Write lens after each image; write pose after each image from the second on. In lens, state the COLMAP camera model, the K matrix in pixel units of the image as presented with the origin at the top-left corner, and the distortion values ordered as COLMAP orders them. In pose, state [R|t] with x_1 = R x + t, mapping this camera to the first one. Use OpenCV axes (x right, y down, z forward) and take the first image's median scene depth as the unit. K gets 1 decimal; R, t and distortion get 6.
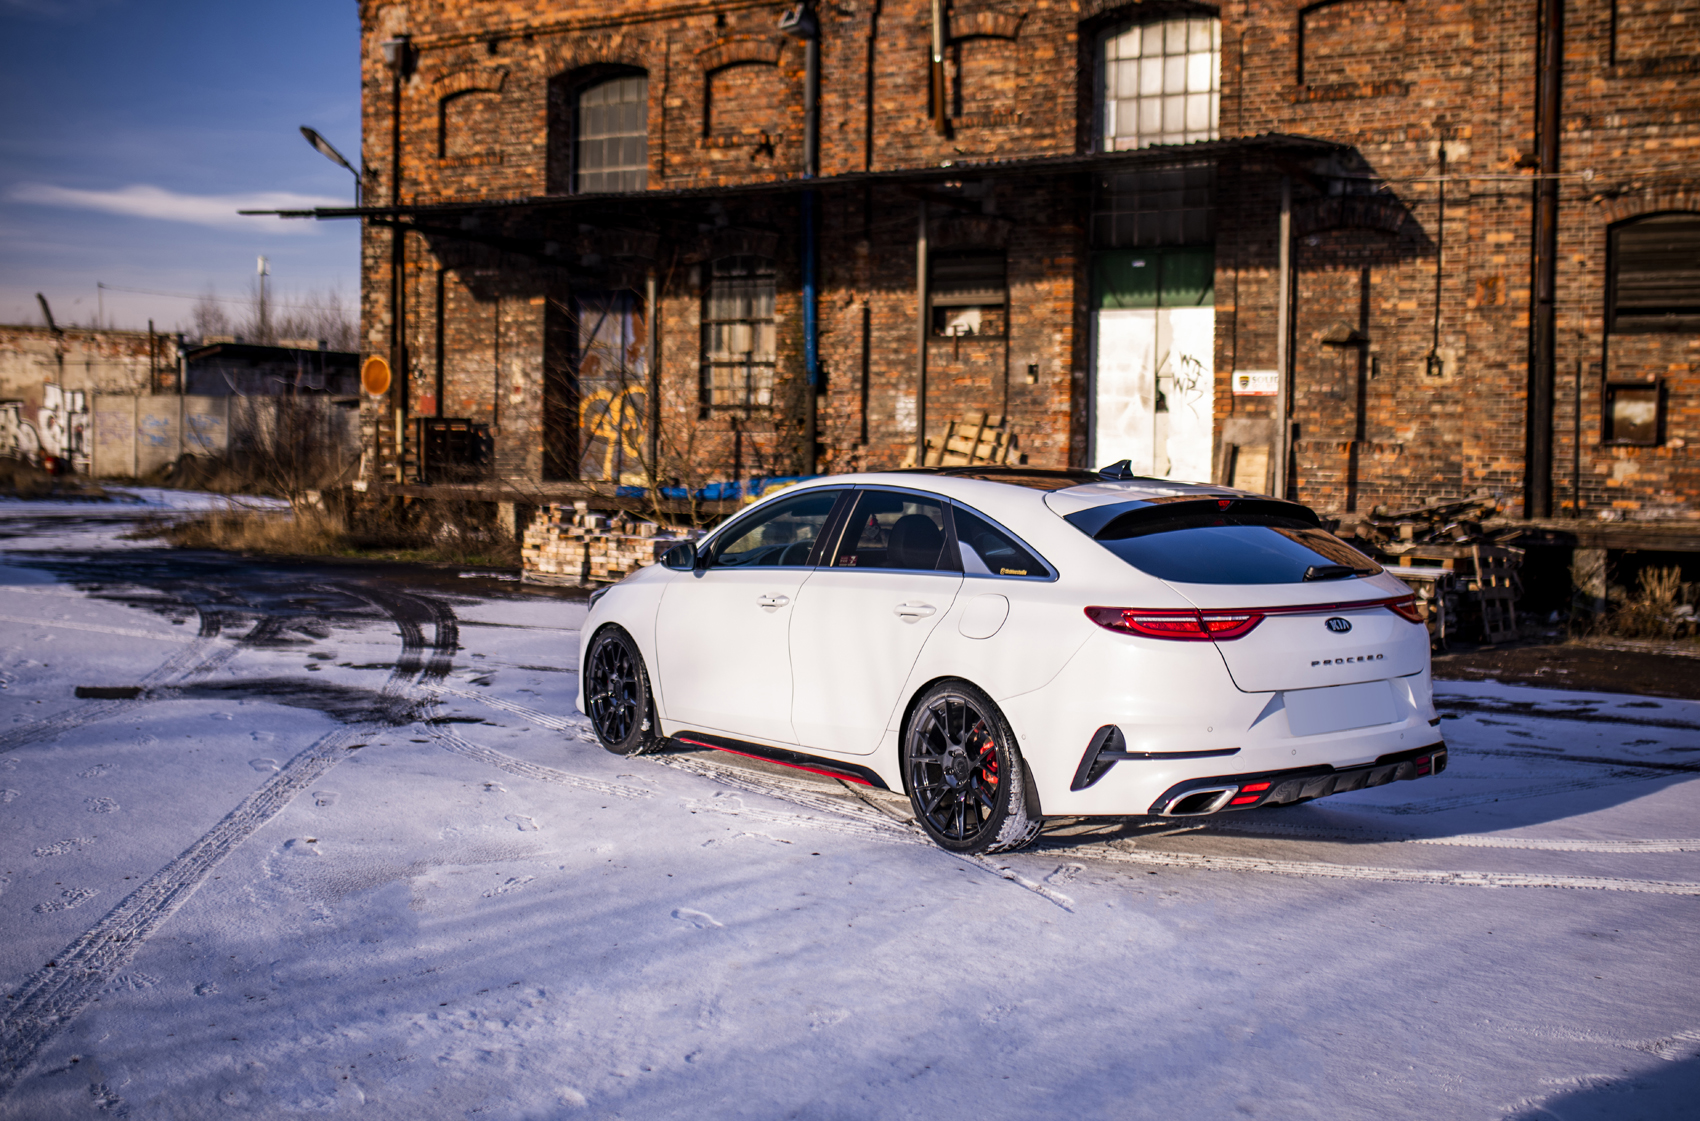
lens RADIAL K [[1736.8, 0, 861.9], [0, 1736.8, 505.2], [0, 0, 1]] dist [-0.018315, 0.000000]
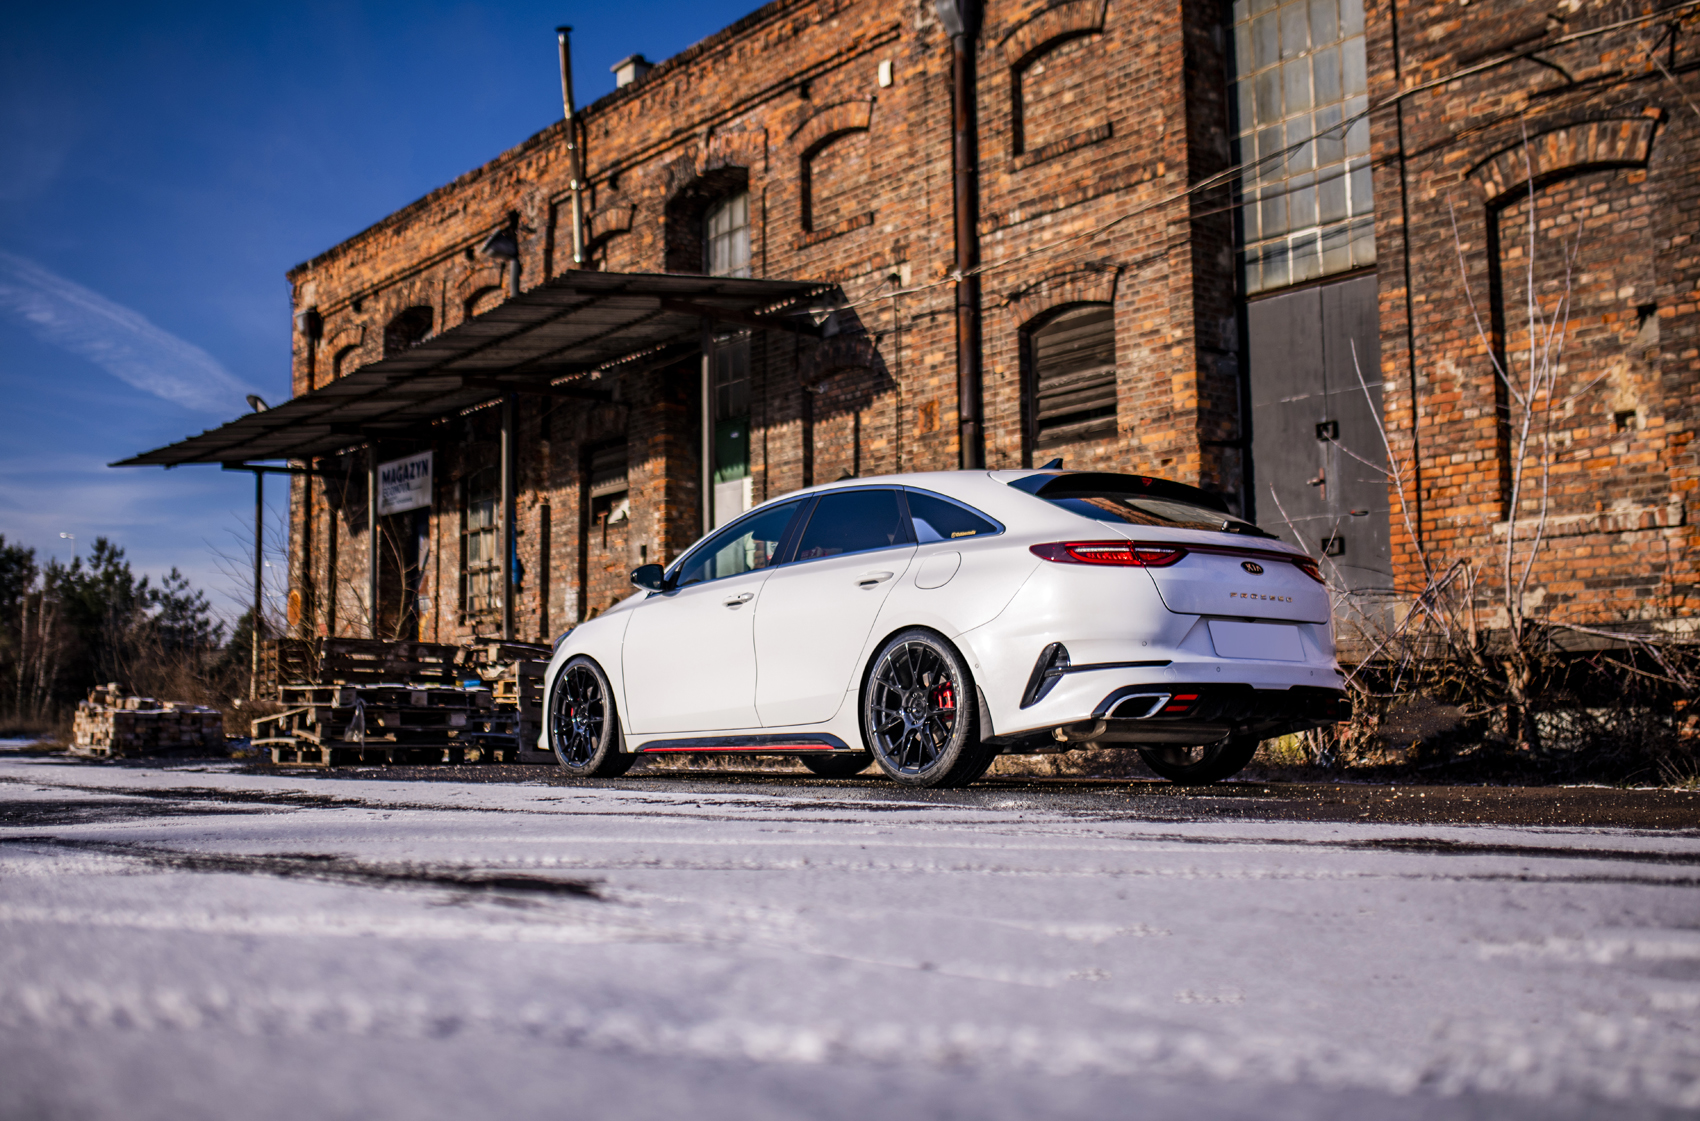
lens RADIAL K [[1736.8, 0, 912.5], [0, 1736.8, 505.3], [0, 0, 1]] dist [-0.018315, 0.000000]
pose [[0.931743, -0.074810, -0.355328, 0.594194], [0.012442, 0.984551, -0.174658, 0.070816], [0.362905, 0.158316, 0.918279, 0.149538]]
